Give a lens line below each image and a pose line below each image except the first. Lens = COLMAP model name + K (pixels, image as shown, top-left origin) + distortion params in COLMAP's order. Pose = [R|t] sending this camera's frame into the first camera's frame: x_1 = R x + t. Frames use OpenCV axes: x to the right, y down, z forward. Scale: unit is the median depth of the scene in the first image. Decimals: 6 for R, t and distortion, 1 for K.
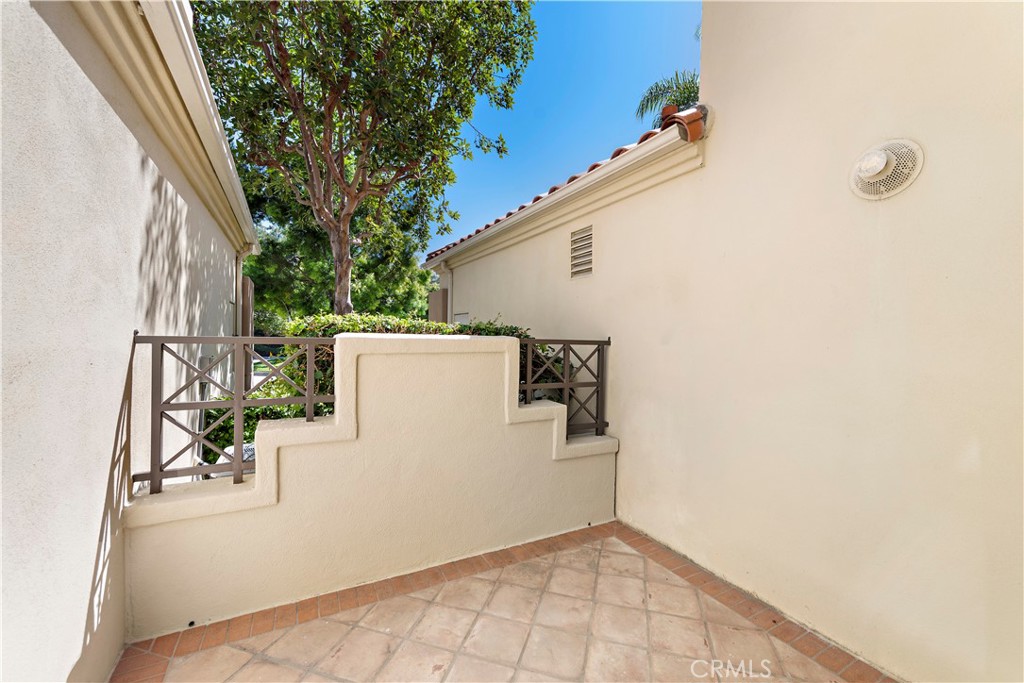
lens RADIAL K [[407.3, 0, 514.3], [0, 407.3, 343.4], [0, 0, 1]] dist [0.012808, -0.003214]
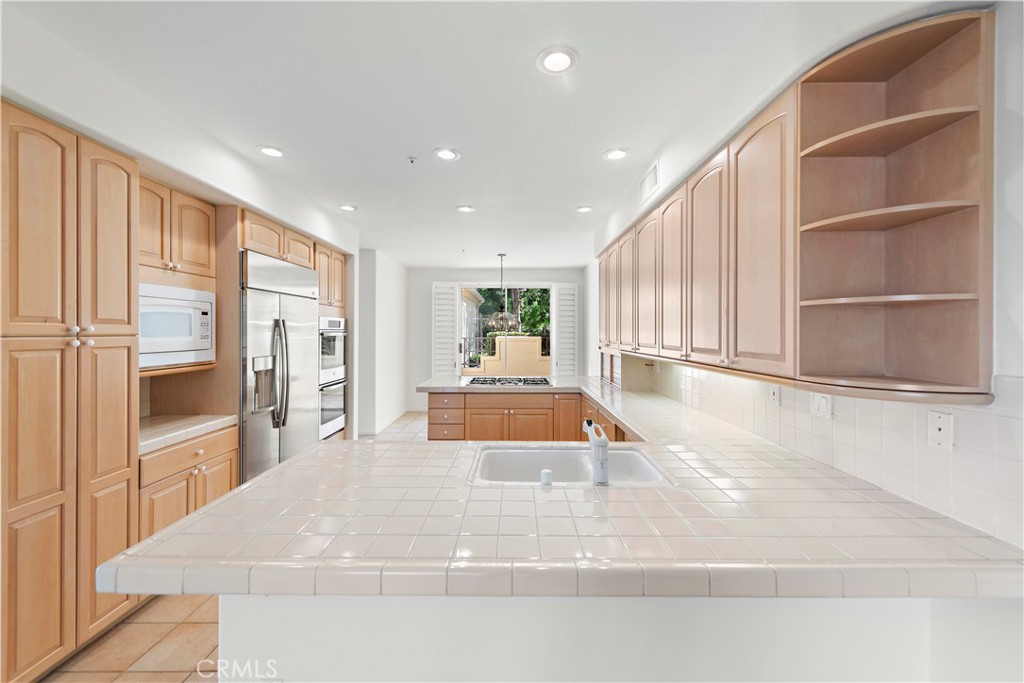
lens RADIAL K [[407.3, 0, 509.8], [0, 407.3, 334.5], [0, 0, 1]] dist [0.012808, -0.003214]
pose [[0.875087, -0.008931, -0.483883, 1.423488], [0.002923, 0.999909, -0.013170, 0.011006], [0.483956, 0.010110, 0.875034, -2.163904]]
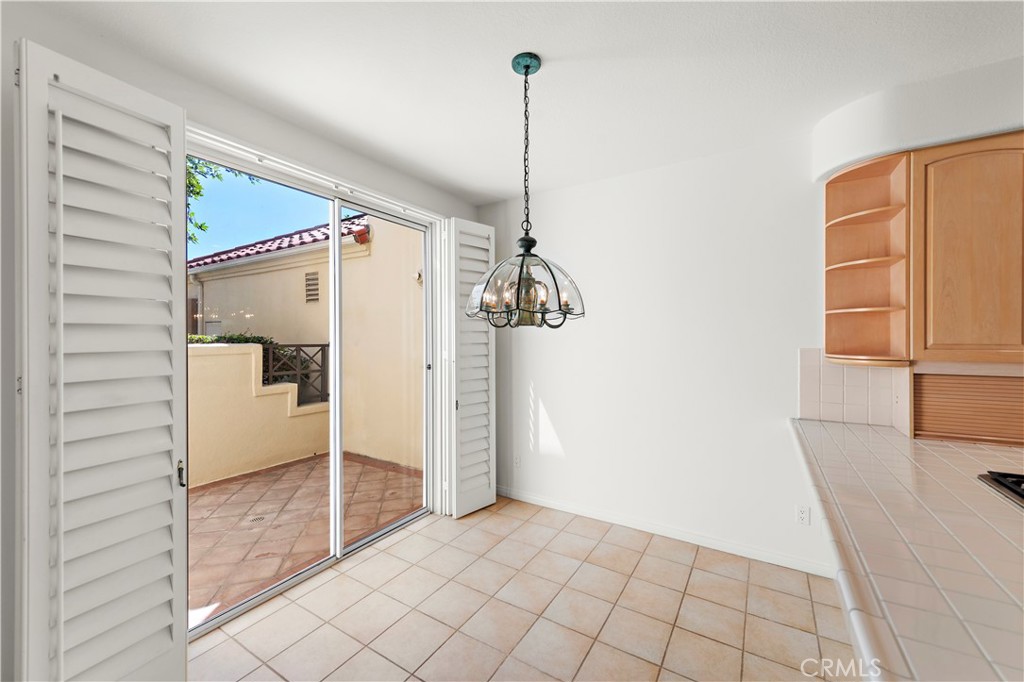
lens RADIAL K [[407.3, 0, 520.4], [0, 407.3, 336.3], [0, 0, 1]] dist [0.012808, -0.003214]
pose [[0.865651, -0.017565, 0.500340, 0.084340], [0.023307, 0.999715, -0.005227, -0.012495], [-0.500105, 0.016186, 0.865813, -0.911474]]
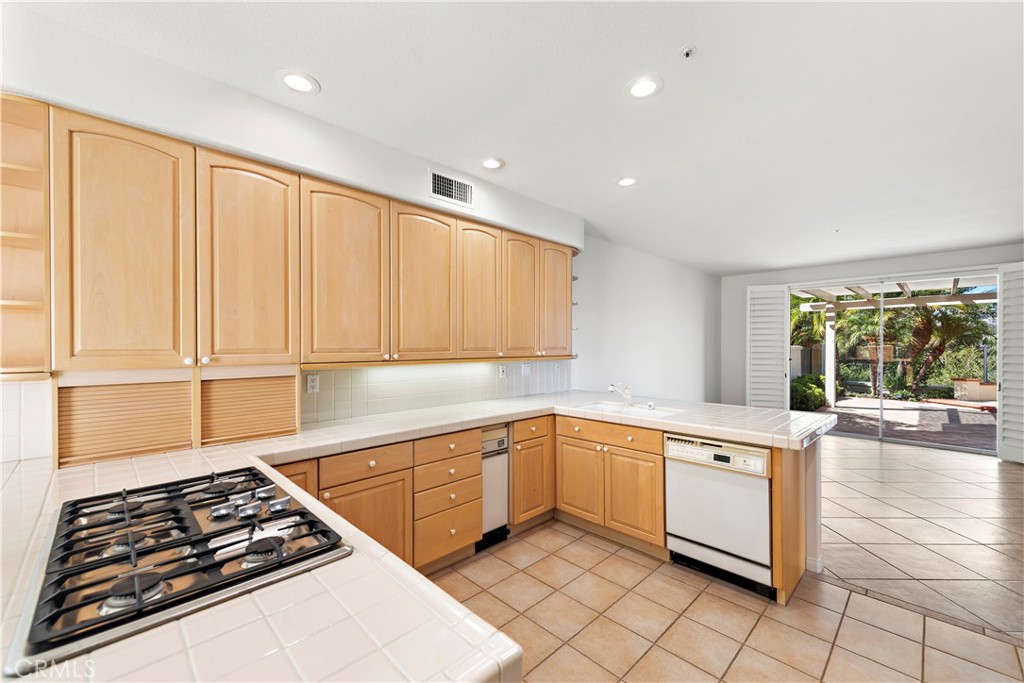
lens RADIAL K [[407.3, 0, 514.3], [0, 407.3, 347.7], [0, 0, 1]] dist [0.012808, -0.003214]
pose [[-0.275646, -0.019845, 0.961054, 0.300626], [0.009784, 0.999677, 0.023449, 0.001718], [-0.961209, 0.015866, -0.275363, -1.076874]]
